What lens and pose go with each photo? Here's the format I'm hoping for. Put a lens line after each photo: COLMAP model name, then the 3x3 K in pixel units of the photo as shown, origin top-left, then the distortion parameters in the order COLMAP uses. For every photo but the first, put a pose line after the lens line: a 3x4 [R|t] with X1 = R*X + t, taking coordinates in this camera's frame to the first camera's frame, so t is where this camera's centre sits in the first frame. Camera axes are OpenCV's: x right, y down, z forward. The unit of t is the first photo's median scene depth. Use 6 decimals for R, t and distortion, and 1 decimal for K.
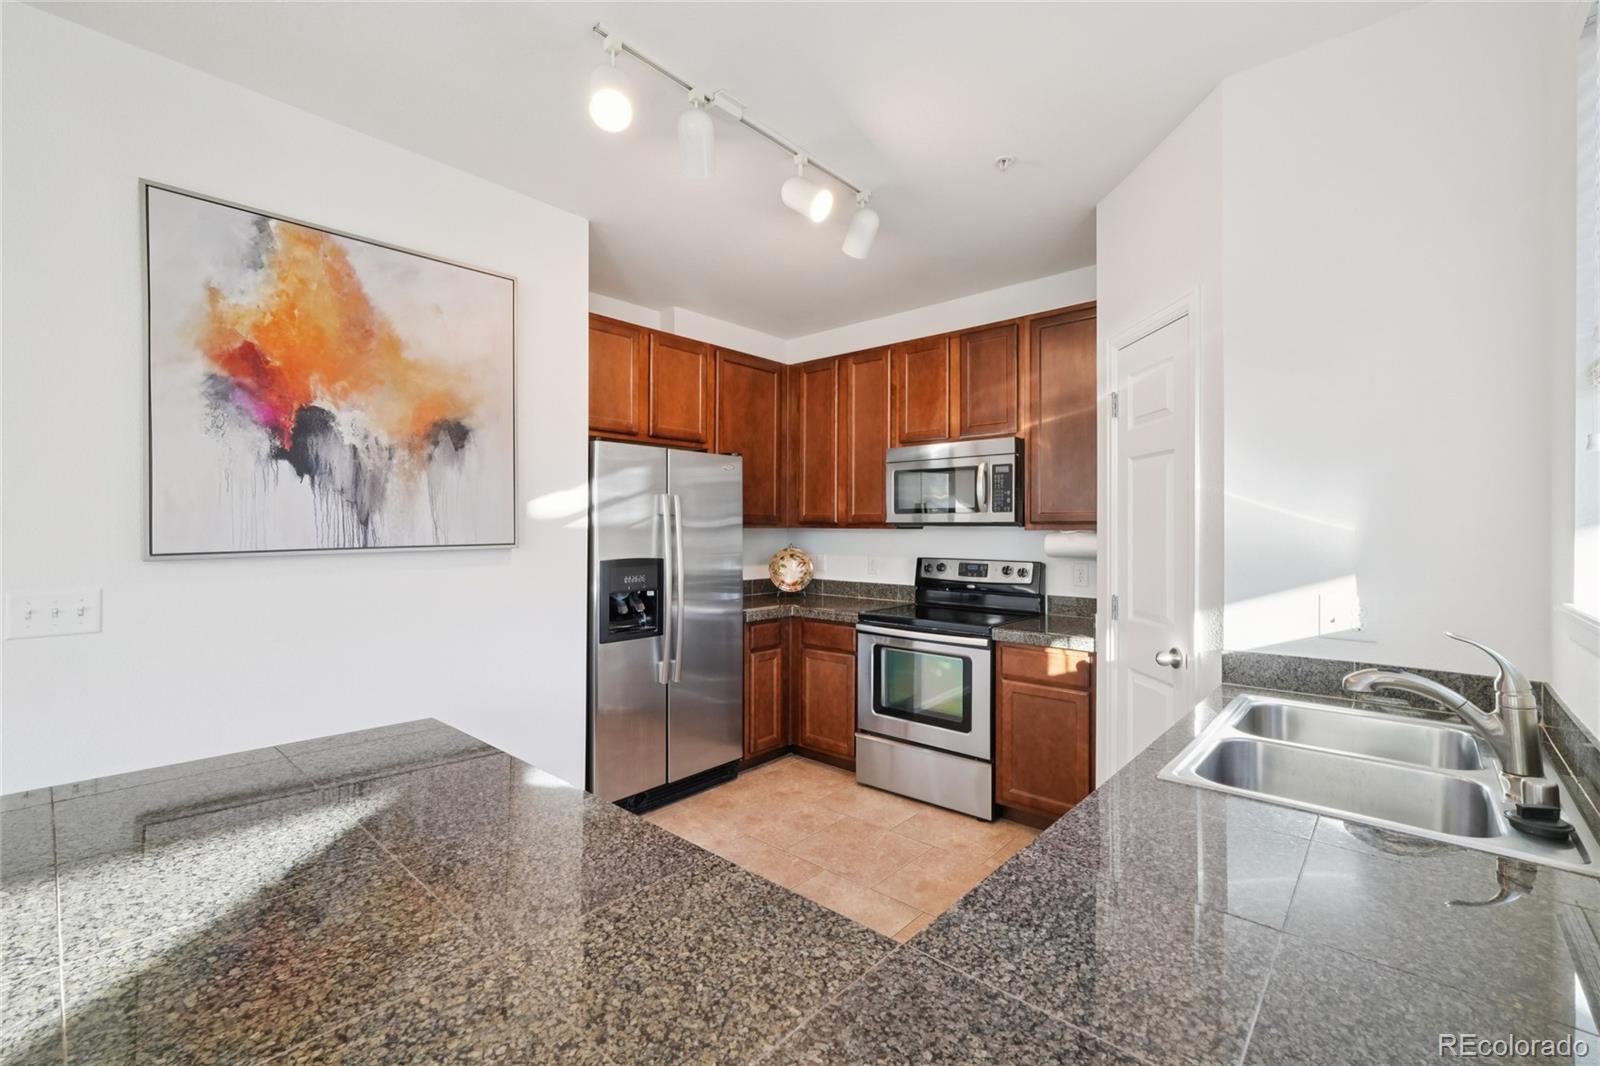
lens RADIAL K [[686.7, 0, 803.1], [0, 686.7, 524.1], [0, 0, 1]] dist [-0.004570, 0.000731]
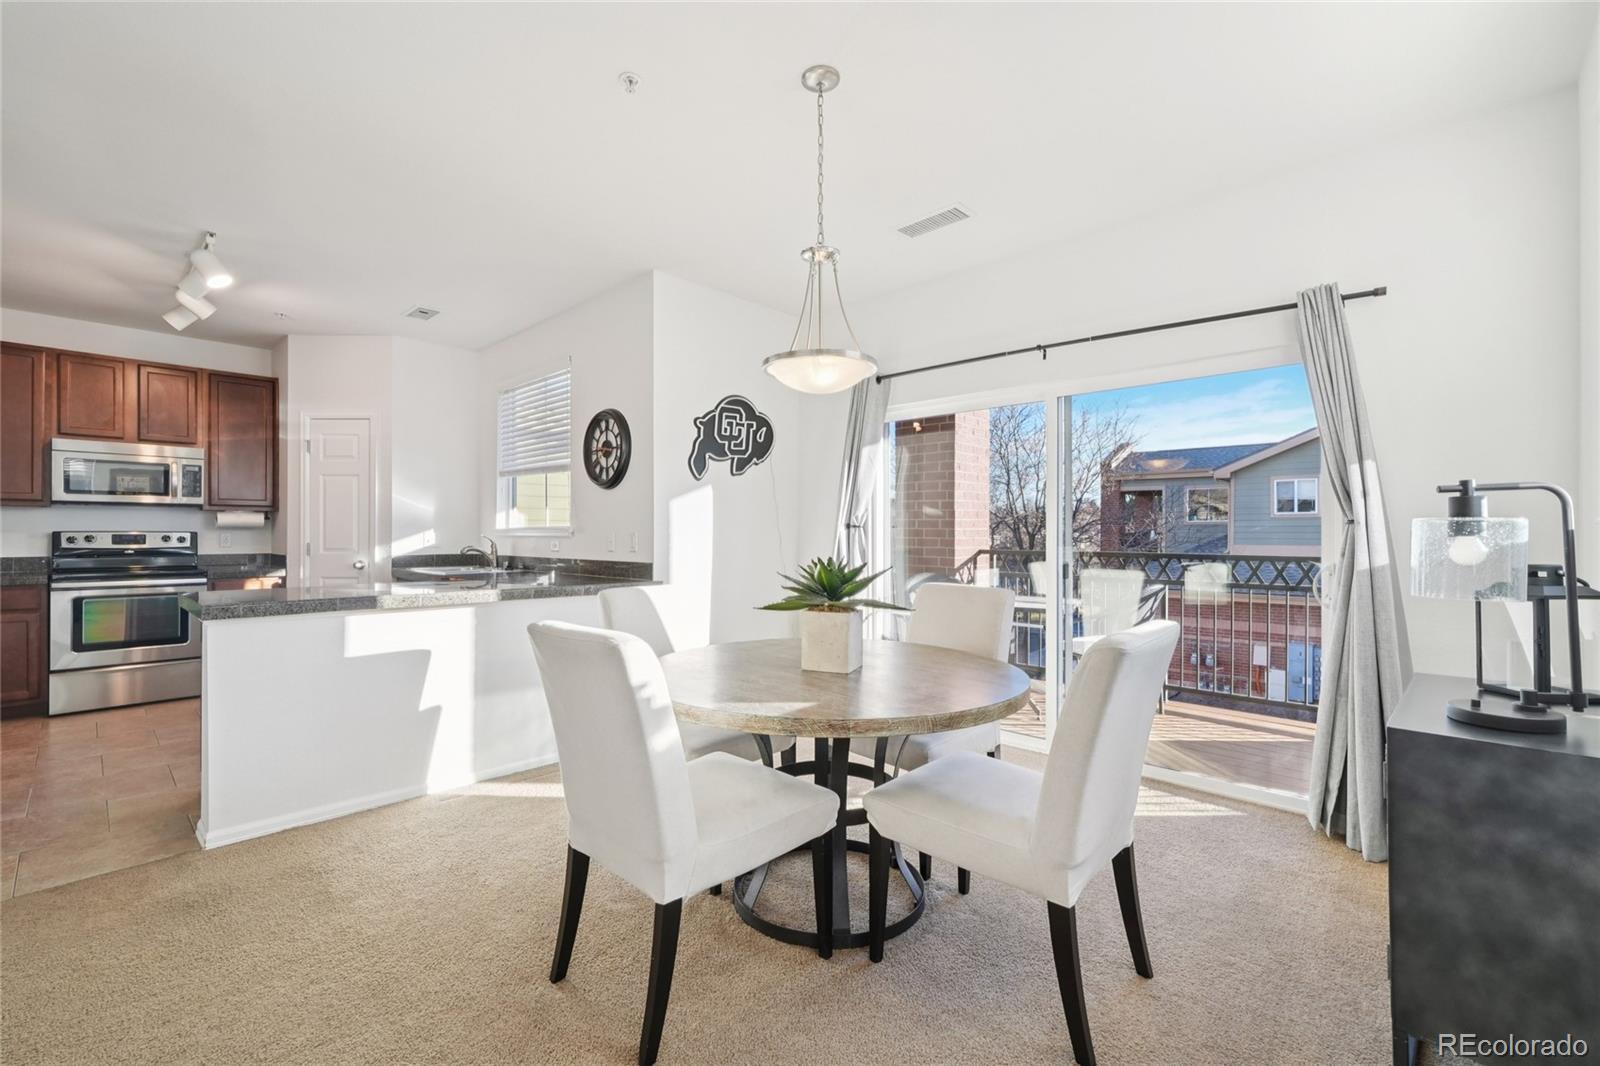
lens RADIAL K [[686.7, 0, 802.9], [0, 686.7, 530.0], [0, 0, 1]] dist [-0.004570, 0.000731]
pose [[0.026390, 0.007220, 0.999626, -1.151057], [-0.007519, 0.999947, -0.007024, 0.053925], [-0.999623, -0.007331, 0.026443, -0.366259]]
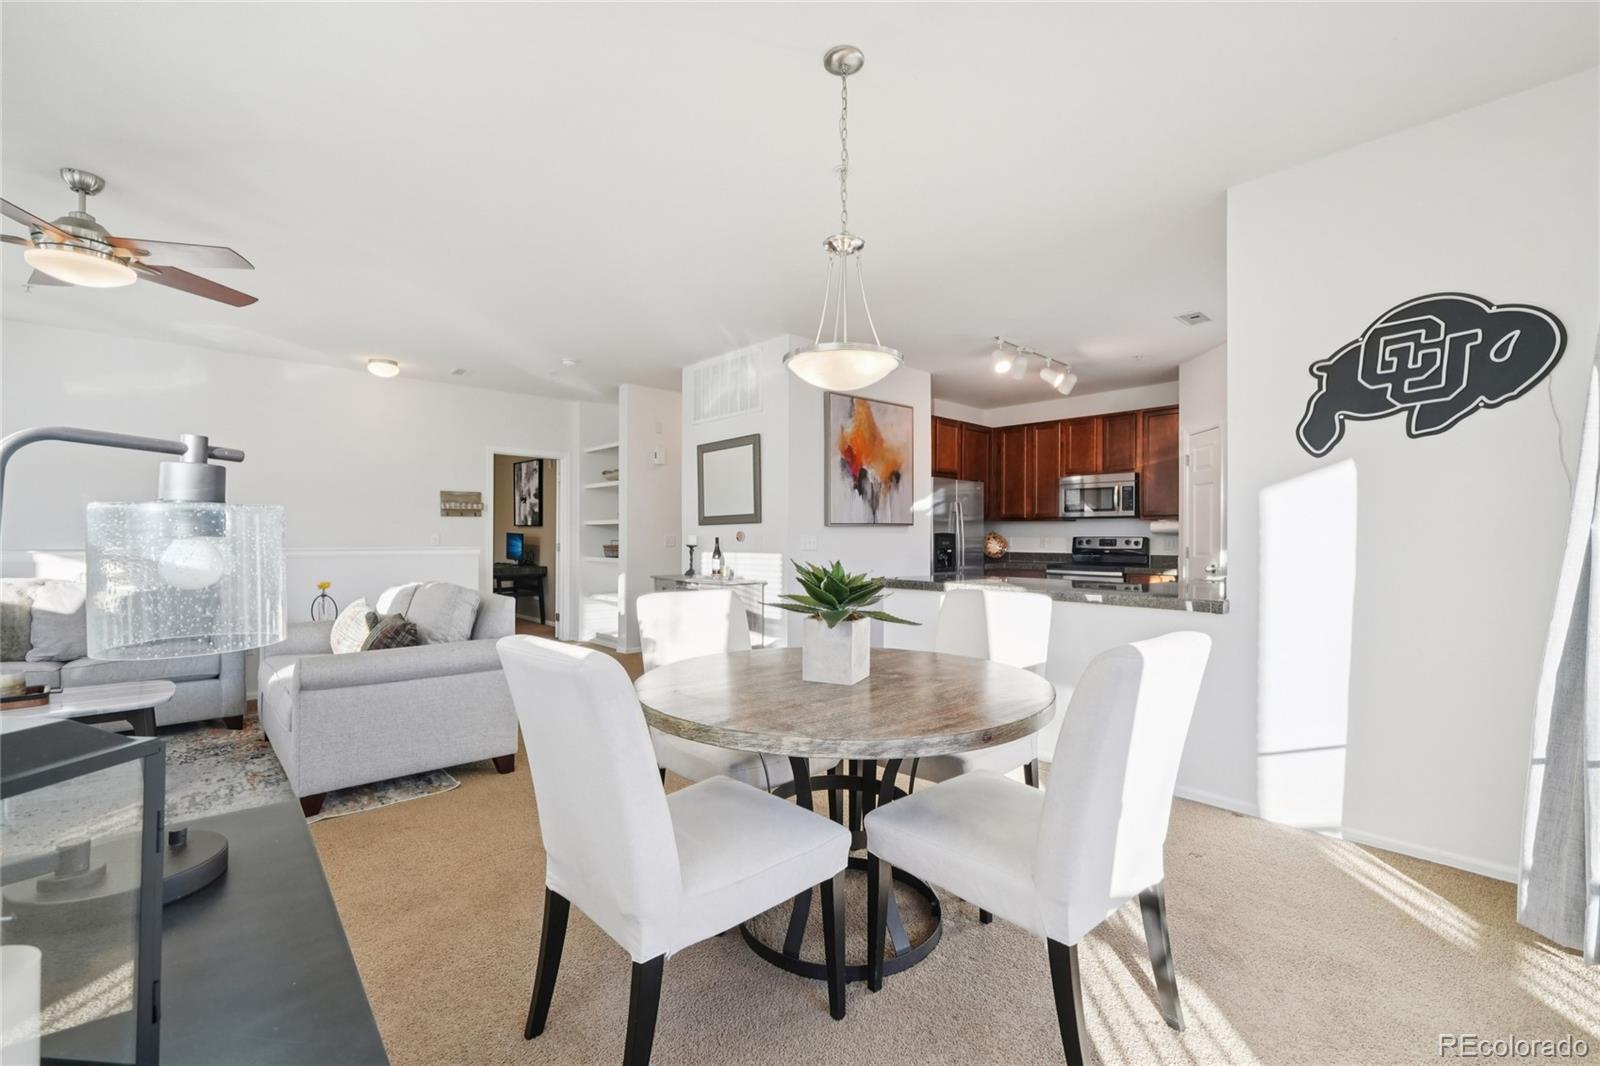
lens RADIAL K [[686.7, 0, 803.0], [0, 686.7, 539.6], [0, 0, 1]] dist [-0.004570, 0.000731]
pose [[0.996016, 0.000259, -0.089179, -0.448844], [0.000515, 0.999962, 0.008657, 0.047099], [0.089178, -0.008668, 0.995978, -1.010238]]
